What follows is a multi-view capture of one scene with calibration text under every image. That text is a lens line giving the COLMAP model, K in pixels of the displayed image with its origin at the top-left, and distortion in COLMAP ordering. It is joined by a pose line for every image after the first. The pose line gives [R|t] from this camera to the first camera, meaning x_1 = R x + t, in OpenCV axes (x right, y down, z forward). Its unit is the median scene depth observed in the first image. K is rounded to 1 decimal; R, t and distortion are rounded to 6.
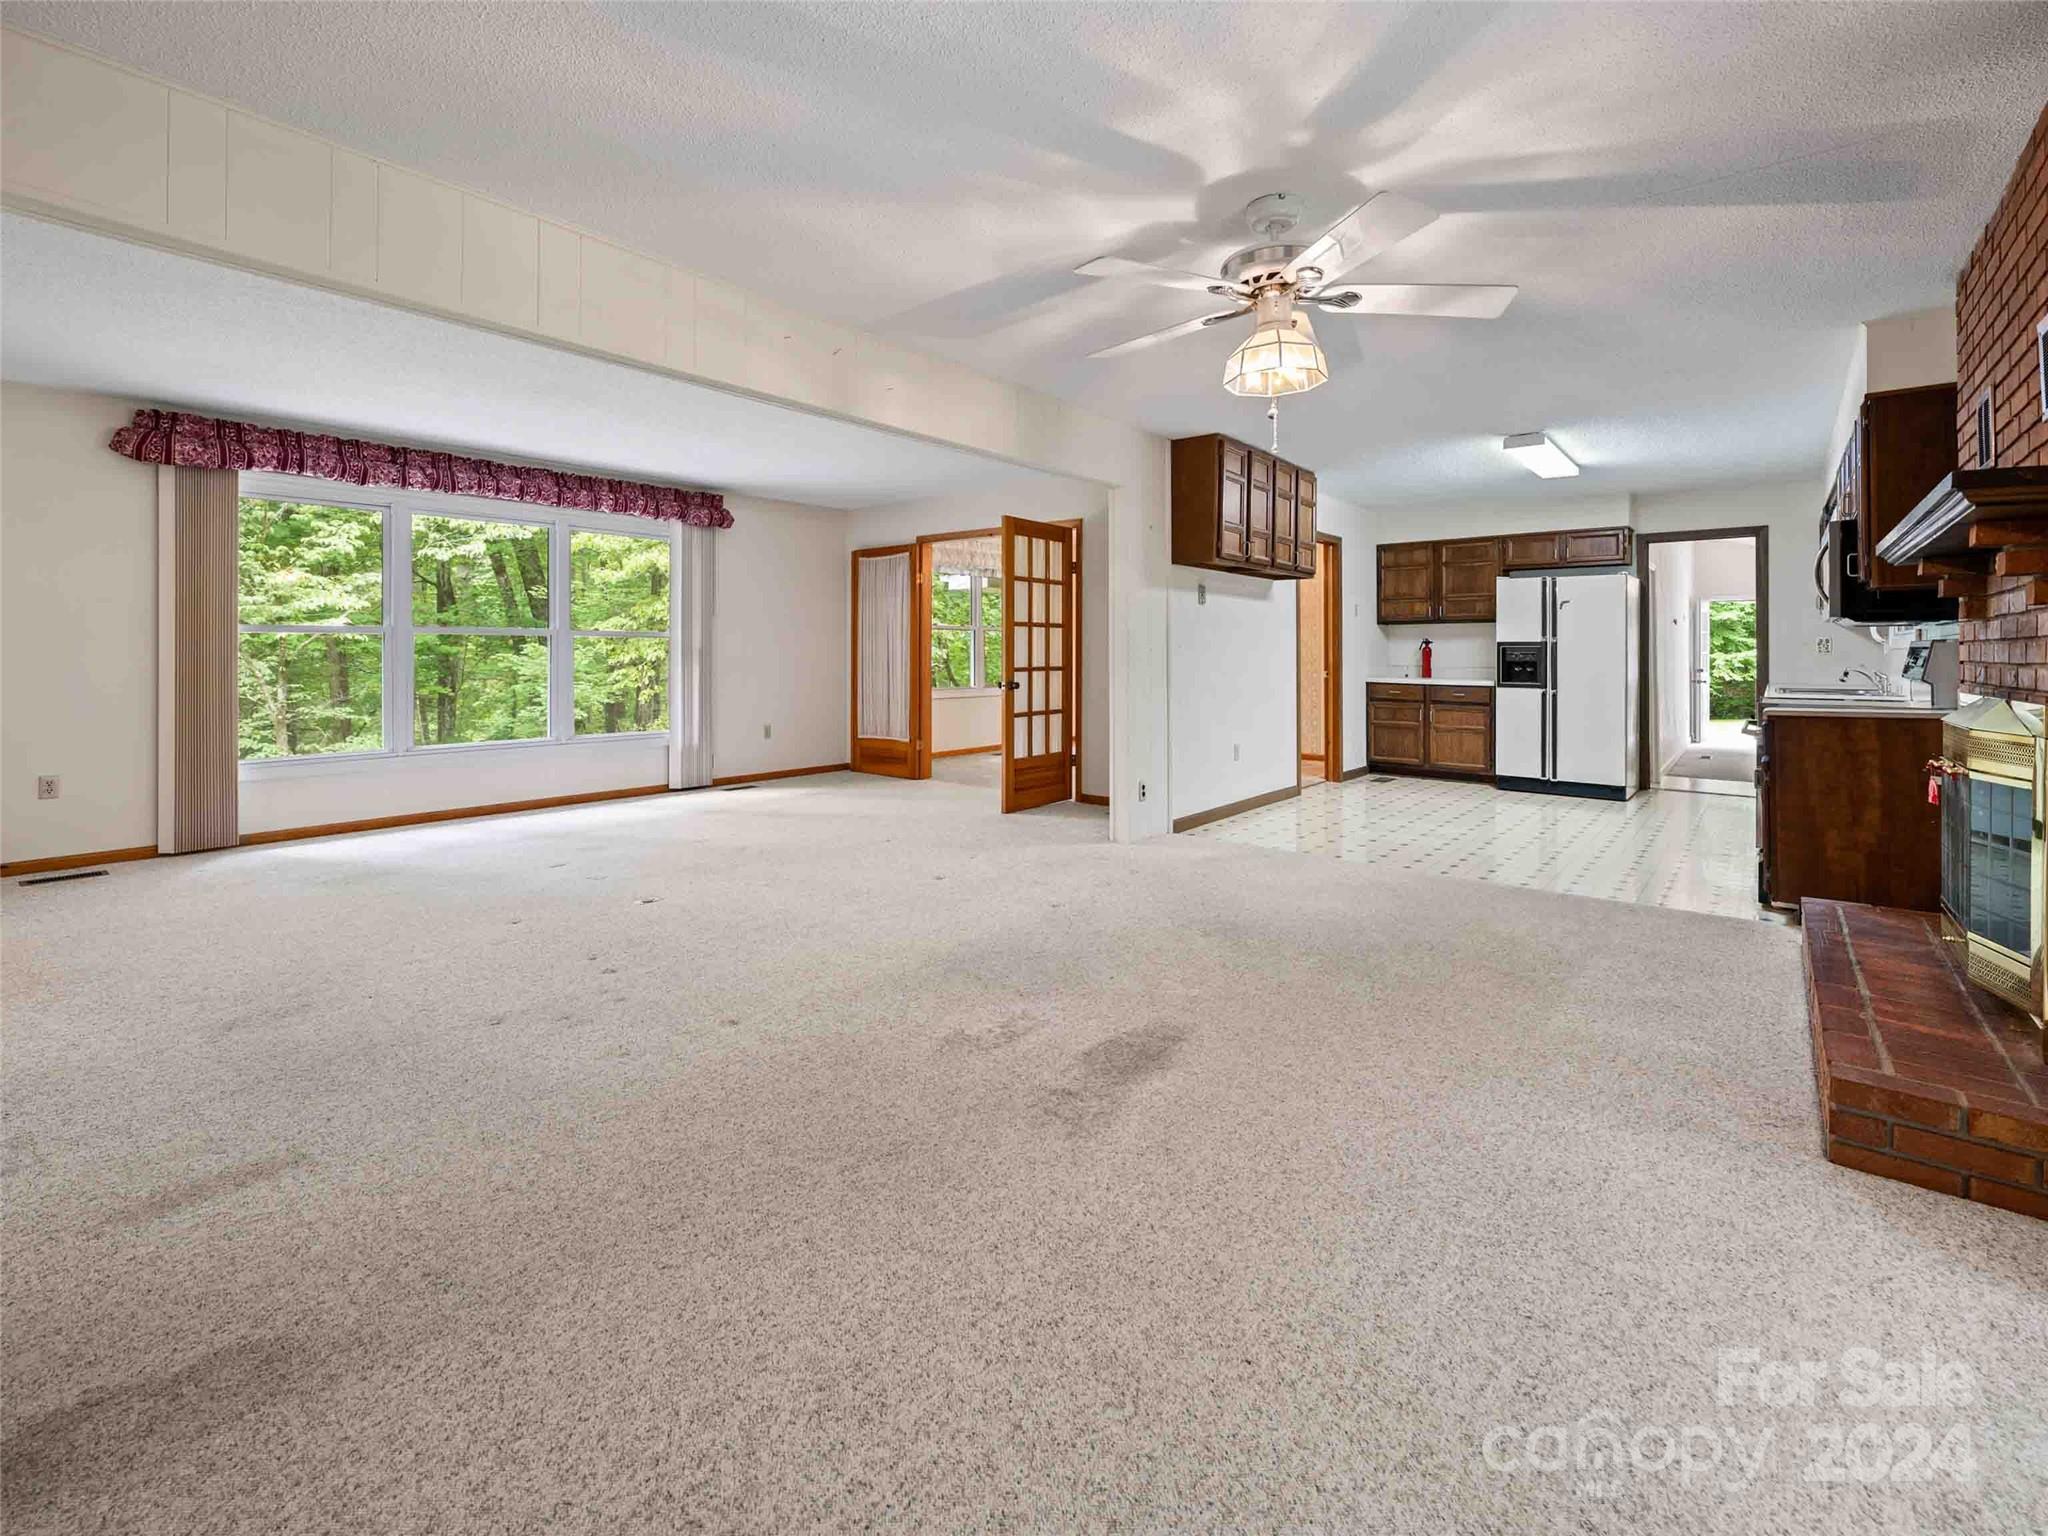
lens RADIAL K [[898.1, 0, 1027.6], [0, 898.1, 650.2], [0, 0, 1]] dist [-0.000562, -0.000246]
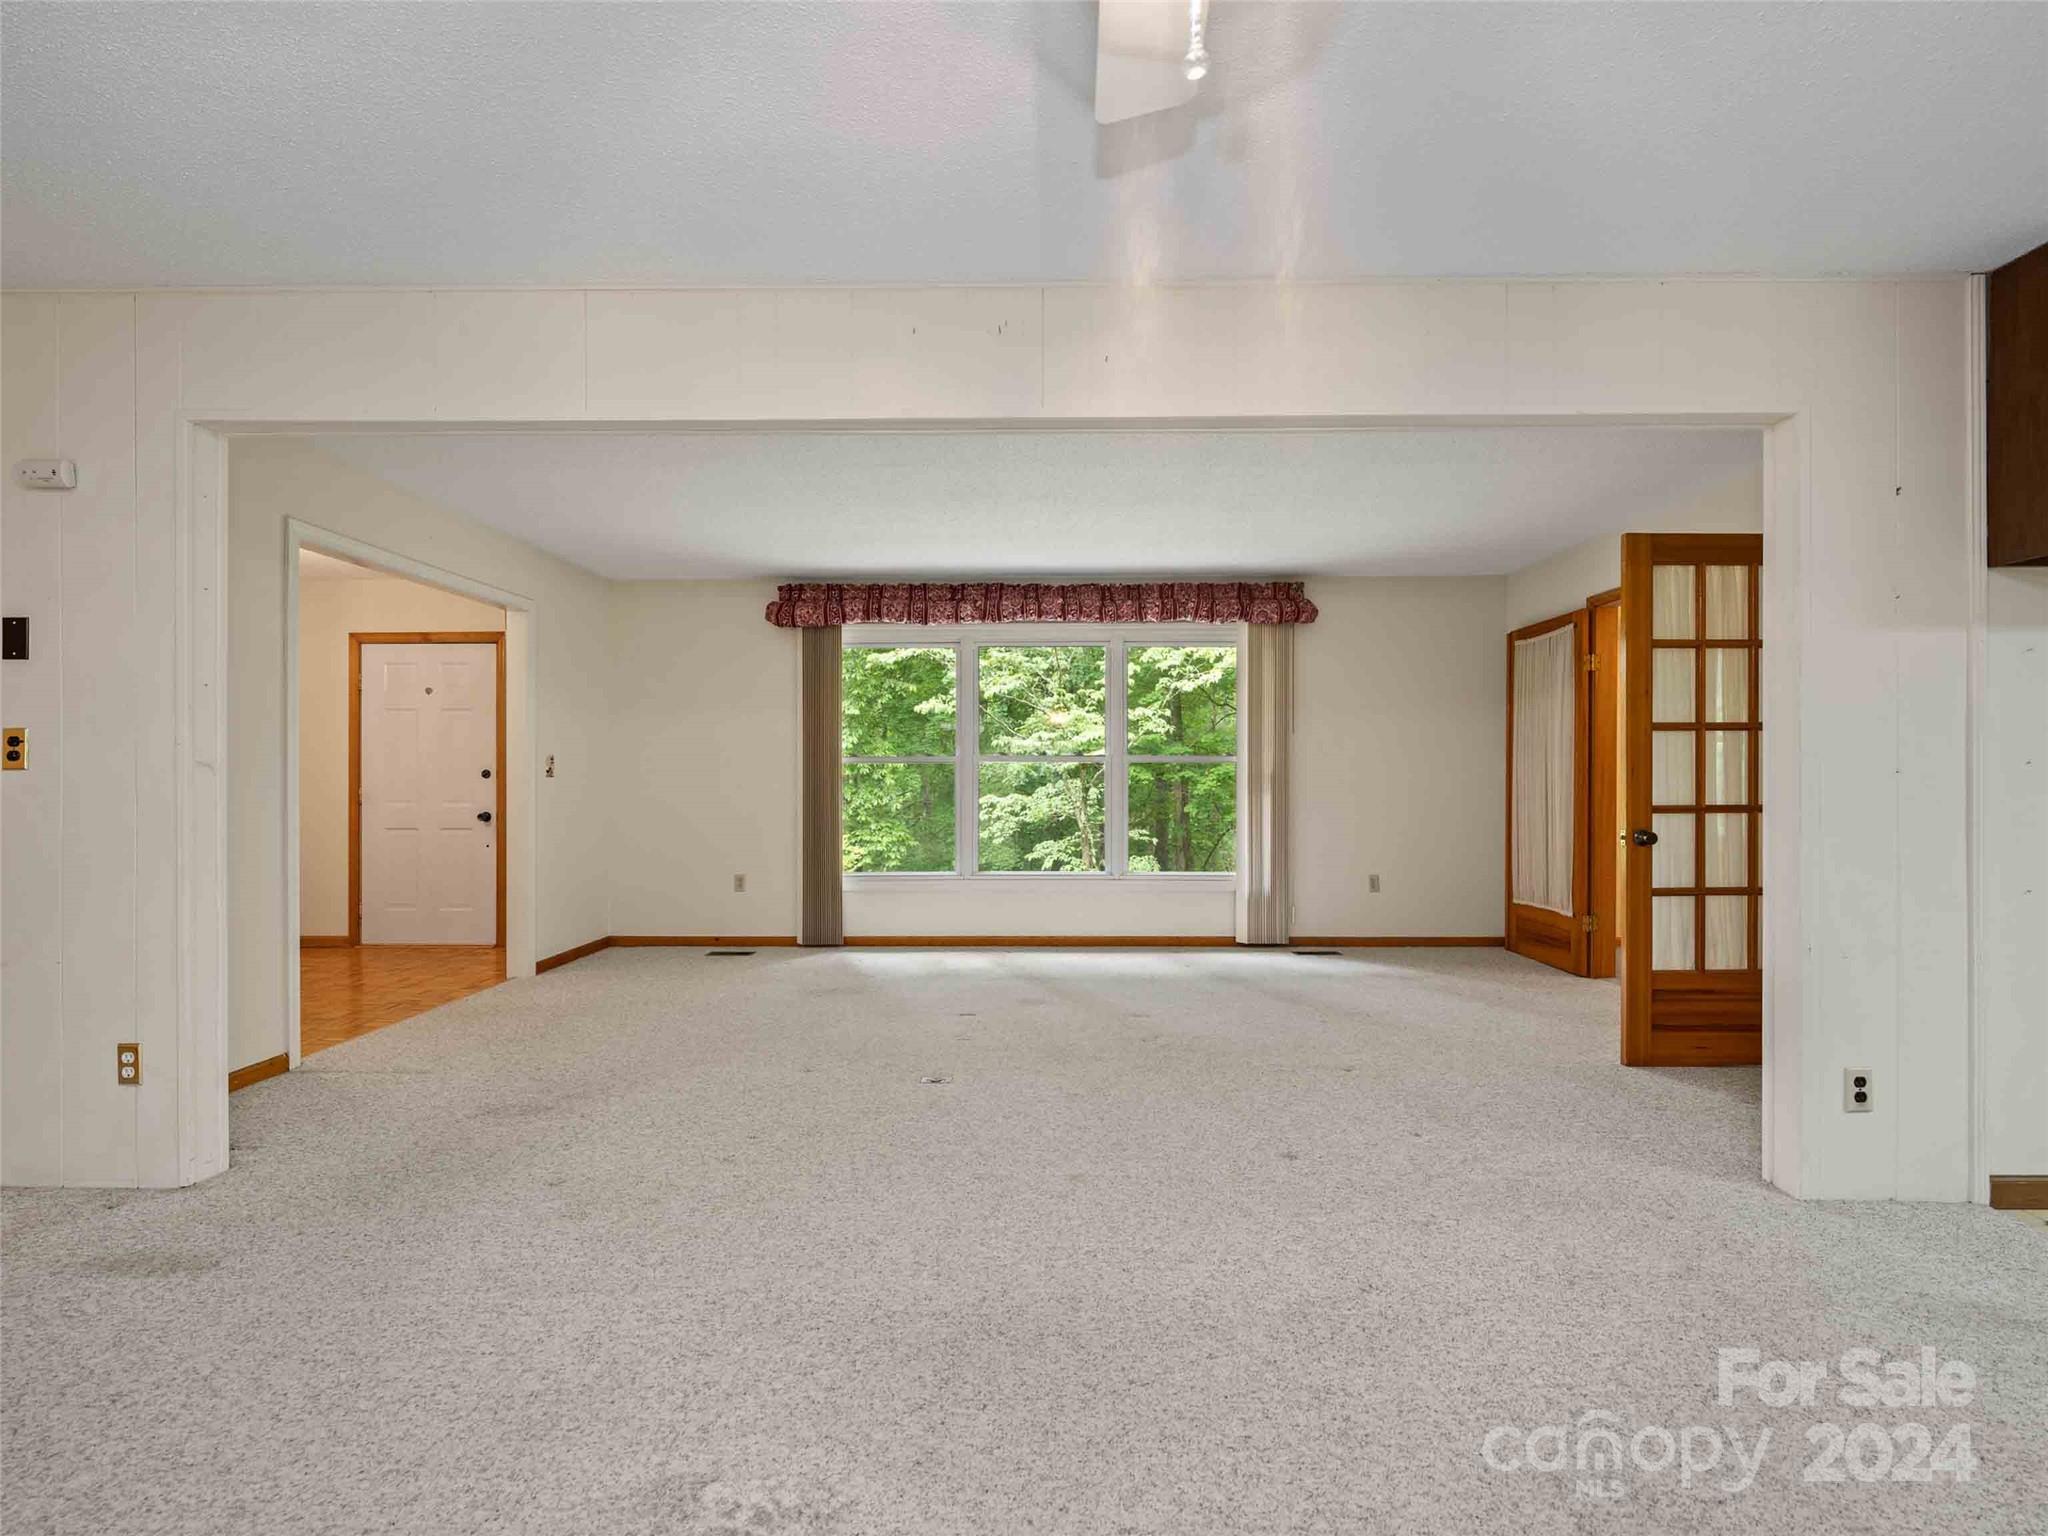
lens RADIAL K [[963.6, 0, 1034.0], [0, 963.6, 781.5], [0, 0, 1]] dist [-0.000551, -0.000598]
pose [[0.627595, -0.001074, -0.778539, 0.179988], [0.004142, 0.999990, 0.001959, 0.001456], [0.778529, -0.004455, 0.627593, 0.285121]]
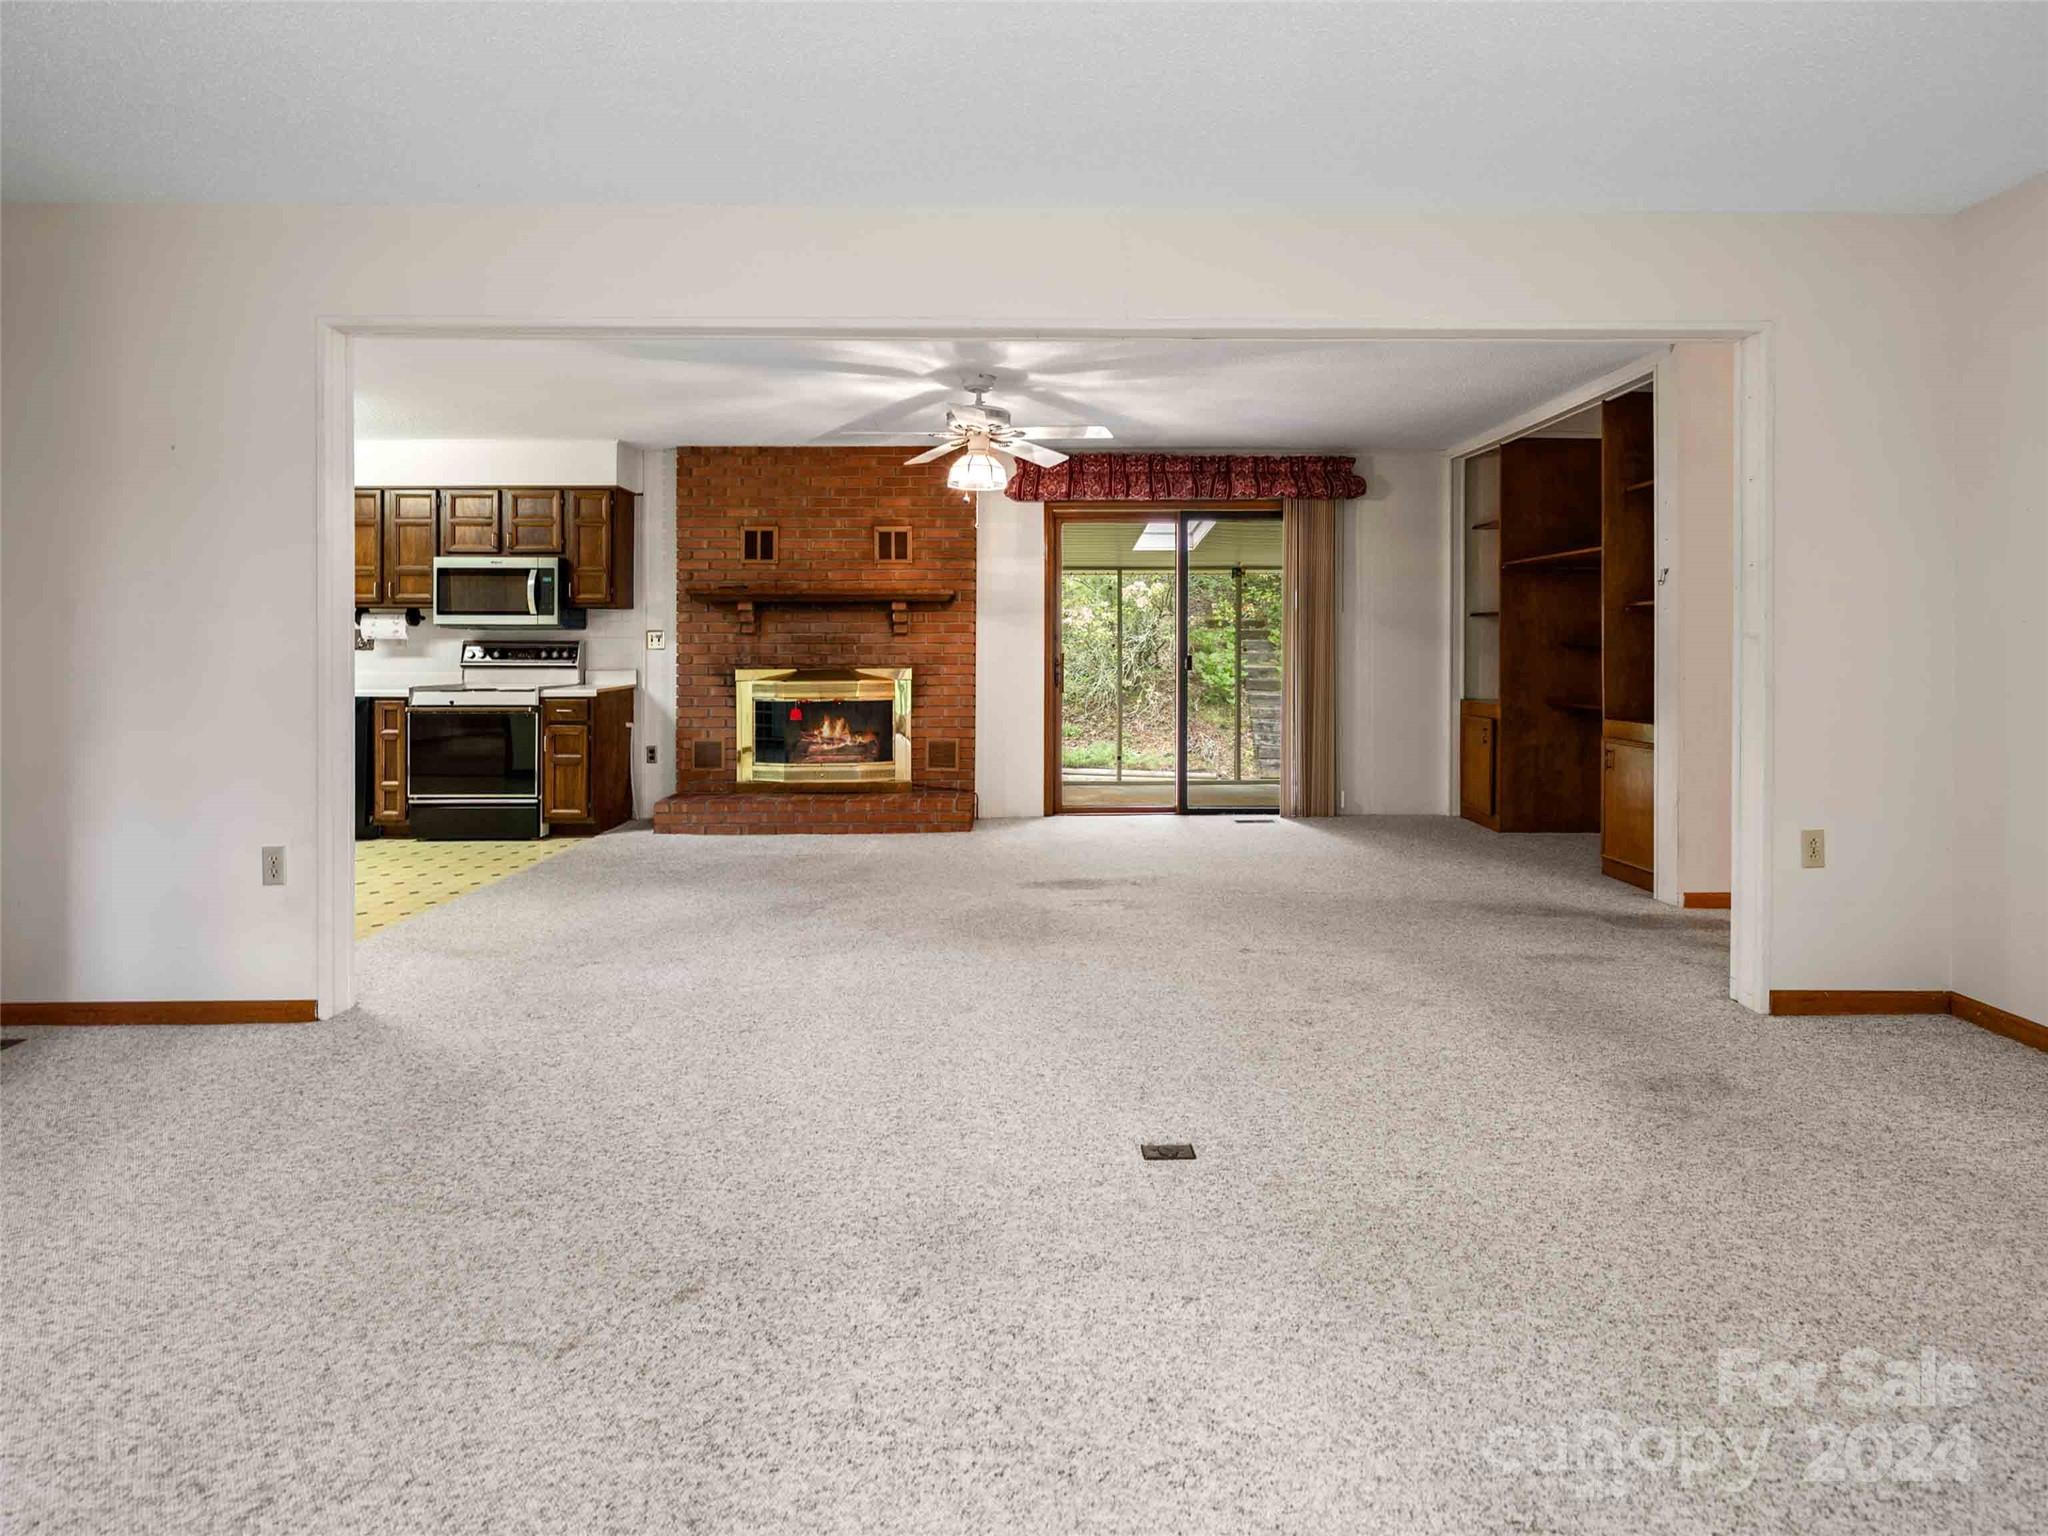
lens RADIAL K [[996.9, 0, 1027.0], [0, 996.9, 653.5], [0, 0, 1]] dist [-0.001215, -0.000339]
pose [[-0.643032, -0.003517, 0.765832, -0.435472], [-0.003104, 0.999993, 0.001986, 0.002010], [-0.765833, -0.001100, -0.643038, 0.780156]]
